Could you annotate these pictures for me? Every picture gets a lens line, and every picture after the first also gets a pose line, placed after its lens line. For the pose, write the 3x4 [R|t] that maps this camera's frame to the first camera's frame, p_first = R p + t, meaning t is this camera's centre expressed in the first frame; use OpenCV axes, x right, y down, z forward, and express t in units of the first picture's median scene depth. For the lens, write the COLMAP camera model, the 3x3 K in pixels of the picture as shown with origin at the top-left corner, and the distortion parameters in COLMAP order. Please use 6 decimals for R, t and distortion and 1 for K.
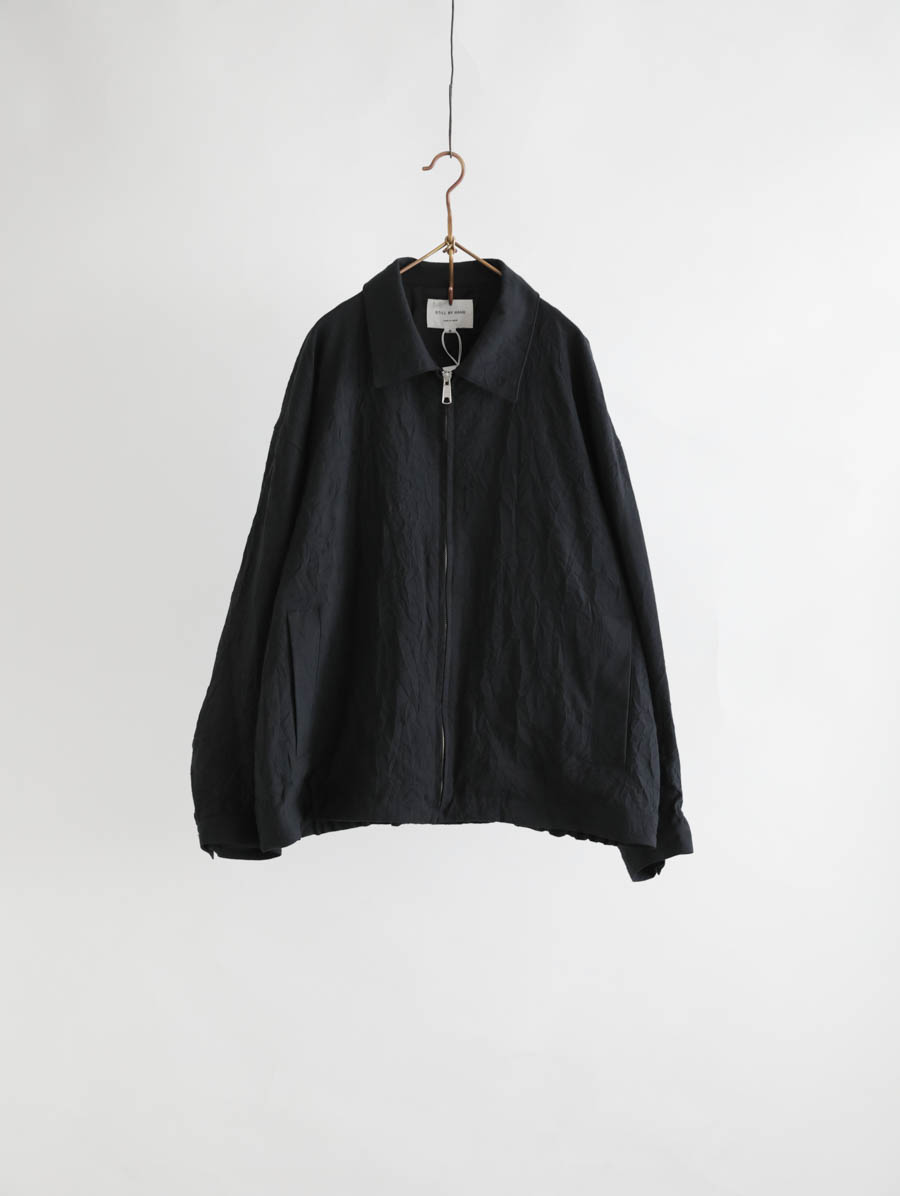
lens RADIAL K [[1706.9, 0, 450.0], [0, 1706.9, 598.0], [0, 0, 1]] dist [0.020811, 0.042945]
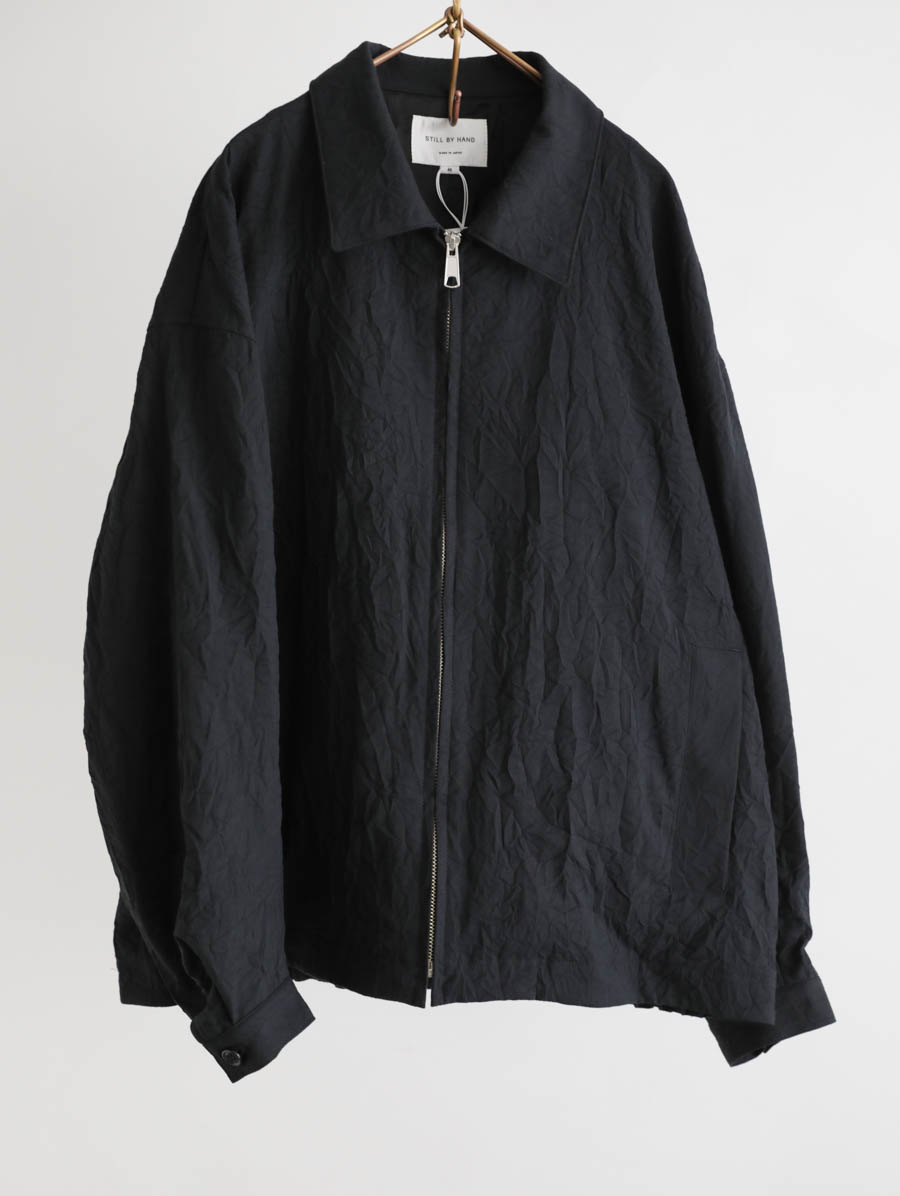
lens RADIAL K [[1706.9, 0, 450.0], [0, 1706.9, 598.0], [0, 0, 1]] dist [0.020811, 0.042945]
pose [[0.990961, 0.008717, 0.133863, -0.079893], [-0.008048, 0.999952, -0.005537, -0.003223], [-0.133905, 0.004409, 0.990984, 0.412922]]
